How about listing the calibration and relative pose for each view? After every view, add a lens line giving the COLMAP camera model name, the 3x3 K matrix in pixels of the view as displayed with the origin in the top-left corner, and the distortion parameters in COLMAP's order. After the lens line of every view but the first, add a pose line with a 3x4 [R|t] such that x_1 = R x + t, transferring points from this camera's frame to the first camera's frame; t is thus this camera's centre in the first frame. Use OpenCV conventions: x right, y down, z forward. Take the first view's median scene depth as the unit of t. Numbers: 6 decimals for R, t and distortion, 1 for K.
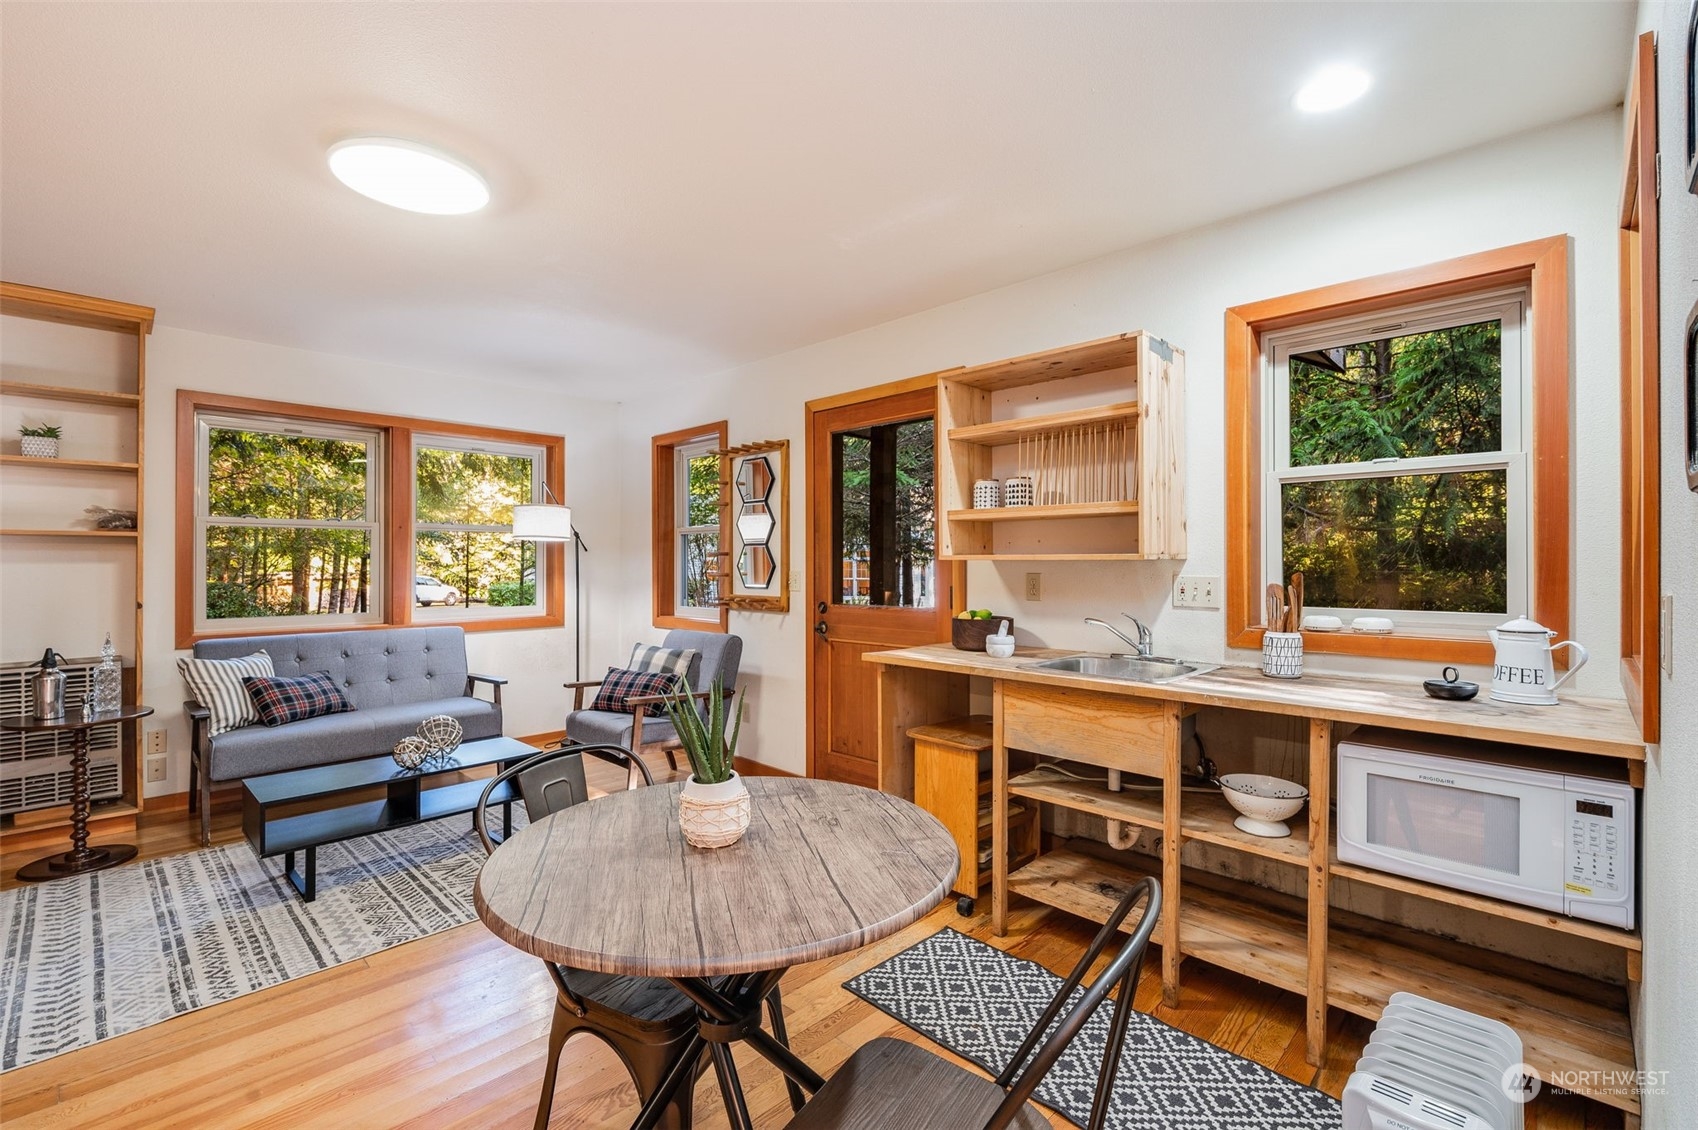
lens RADIAL K [[744.7, 0, 854.1], [0, 744.7, 558.4], [0, 0, 1]] dist [-0.012389, 0.000577]
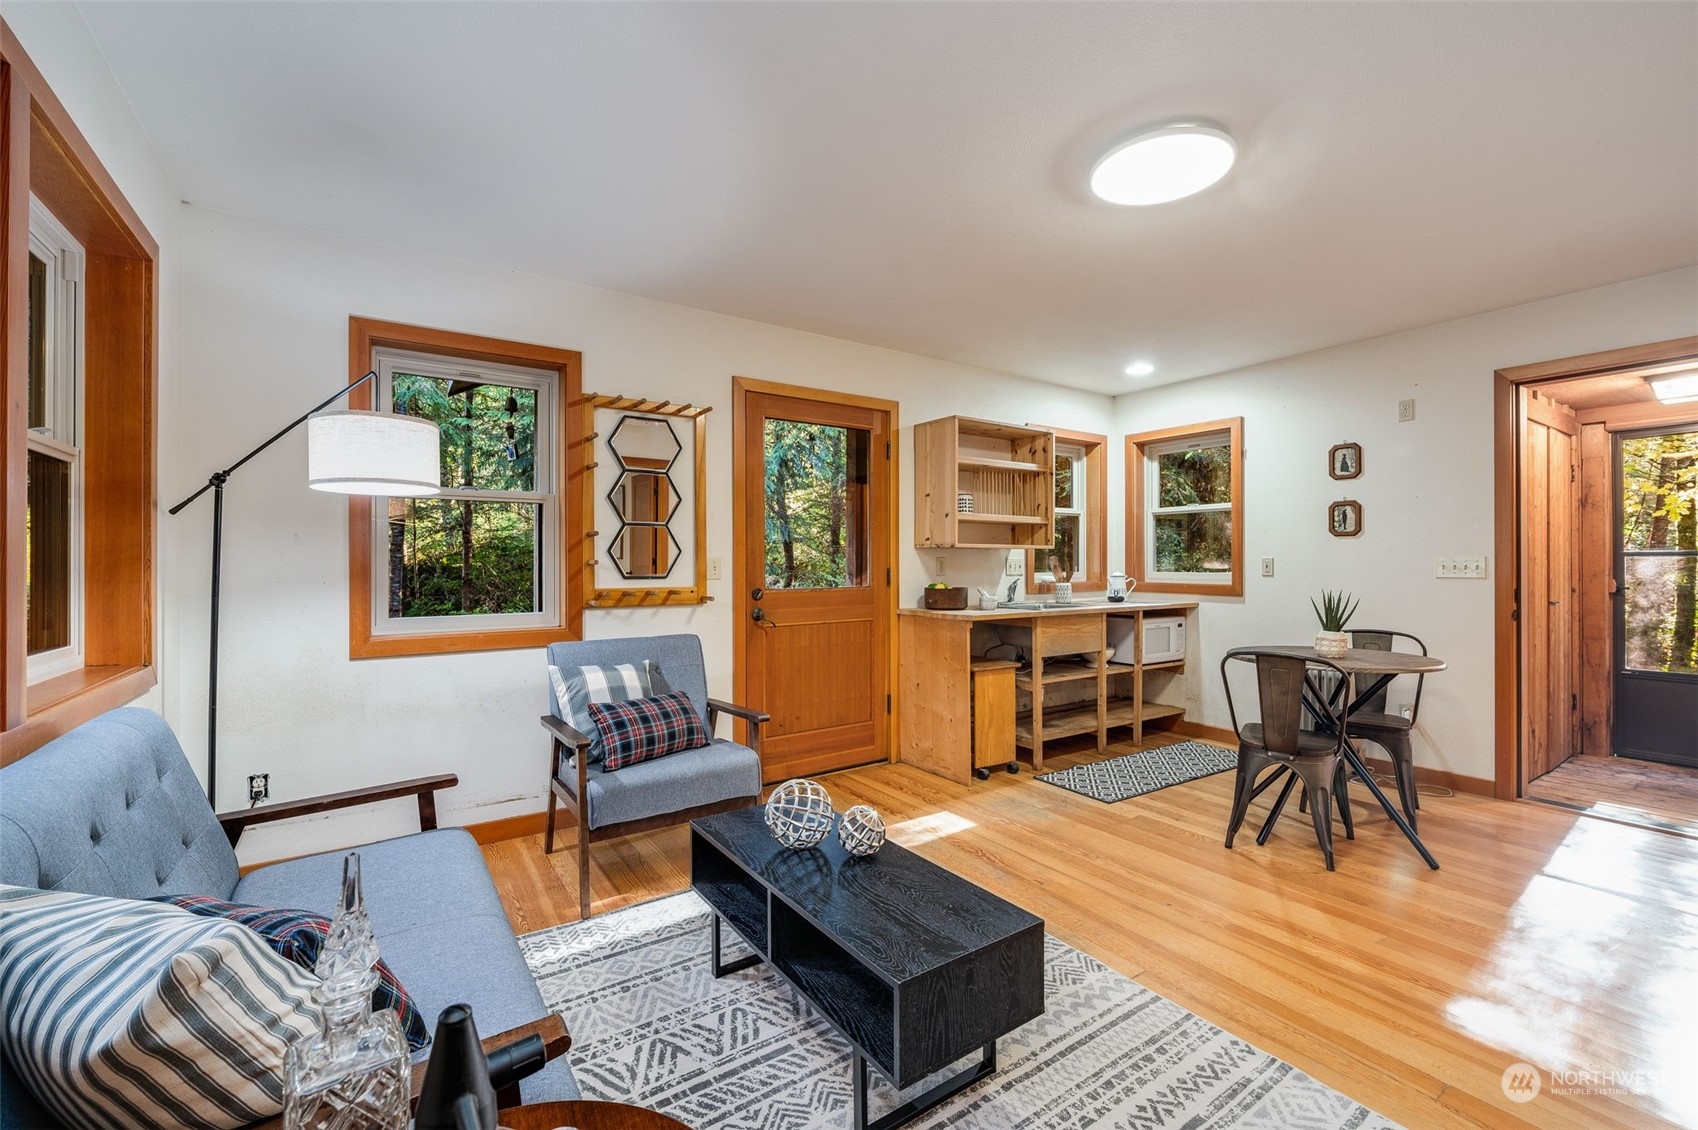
lens RADIAL K [[744.7, 0, 835.0], [0, 744.7, 558.2], [0, 0, 1]] dist [-0.012389, 0.000577]
pose [[0.209951, -0.000390, 0.977712, -1.170982], [0.008029, 0.999967, -0.001326, 0.026494], [-0.977679, 0.008129, 0.209947, 0.842894]]
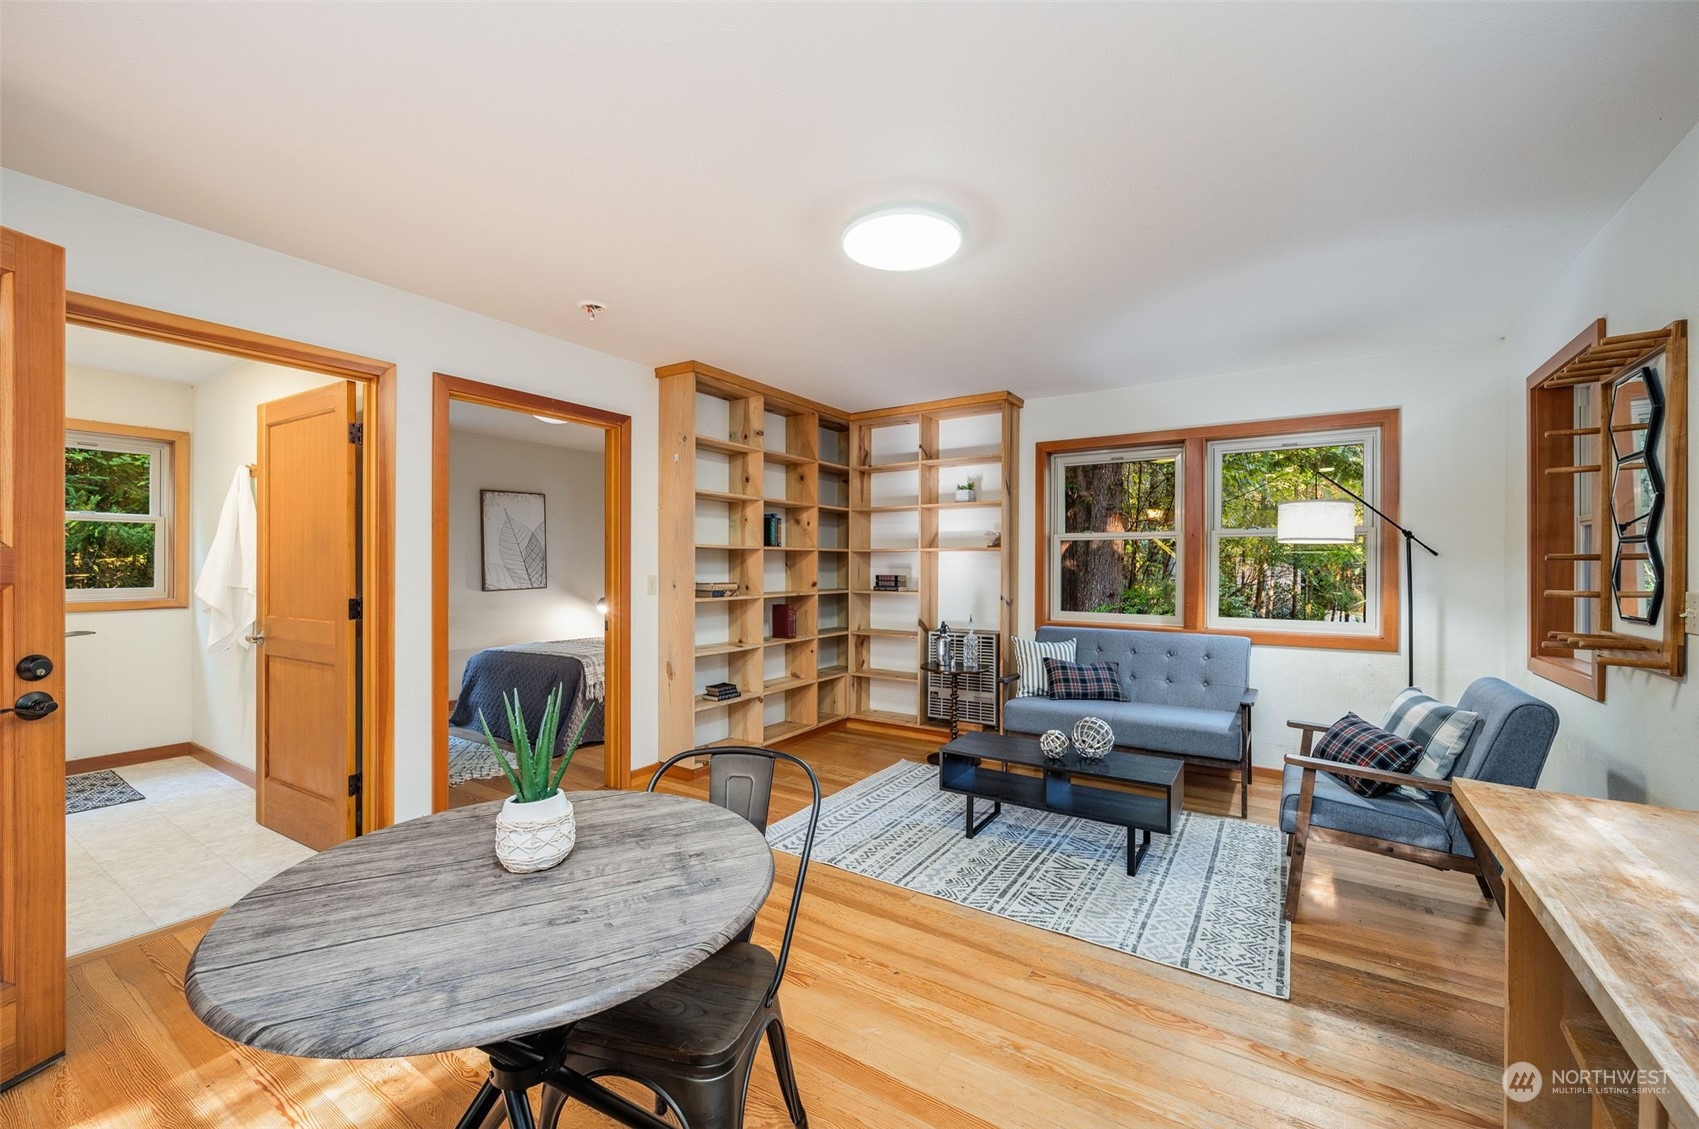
lens RADIAL K [[674.6, 0, 857.7], [0, 674.6, 564.5], [0, 0, 1]] dist [-0.000153, -0.000078]
pose [[0.196069, 0.000674, -0.980590, 0.301667], [0.000464, 1.000000, 0.000780, -0.002991], [0.980590, -0.000608, 0.196068, 0.499023]]
